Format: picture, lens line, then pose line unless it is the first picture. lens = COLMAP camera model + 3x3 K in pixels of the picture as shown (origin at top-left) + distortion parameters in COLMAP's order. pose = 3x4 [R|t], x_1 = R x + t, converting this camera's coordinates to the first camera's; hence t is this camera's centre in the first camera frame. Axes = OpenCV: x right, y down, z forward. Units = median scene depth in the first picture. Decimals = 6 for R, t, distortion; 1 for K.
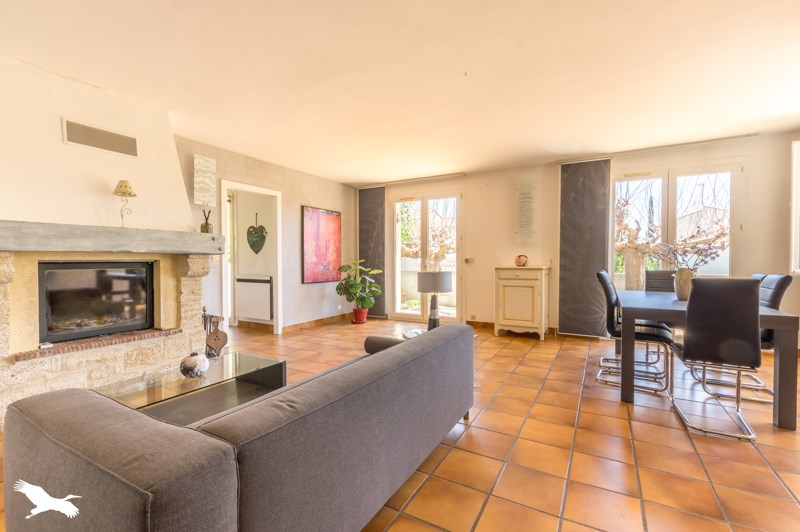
lens RADIAL K [[355.9, 0, 400.0], [0, 355.9, 266.0], [0, 0, 1]] dist [-0.000200, -0.000039]
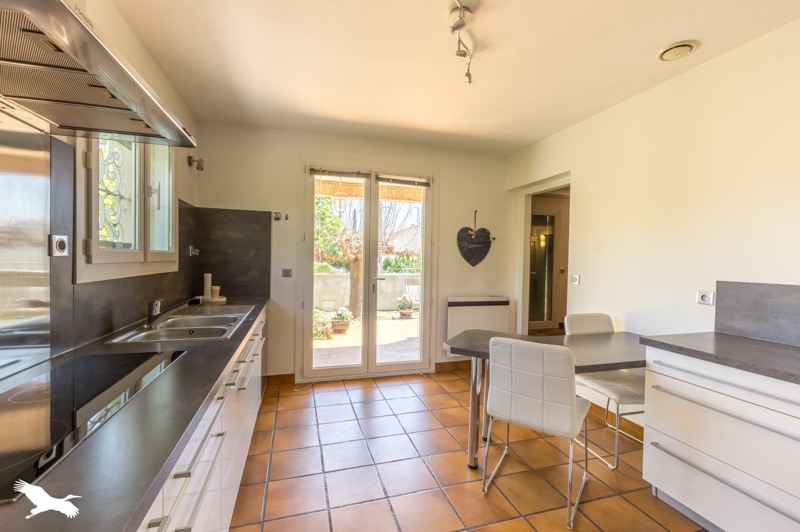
lens RADIAL K [[355.9, 0, 400.0], [0, 355.9, 266.0], [0, 0, 1]] dist [-0.000200, -0.000039]
pose [[0.687346, 0.002612, 0.726326, -1.039357], [0.000344, 0.999992, -0.003921, -0.031769], [-0.726330, 0.002945, 0.687340, 0.606663]]
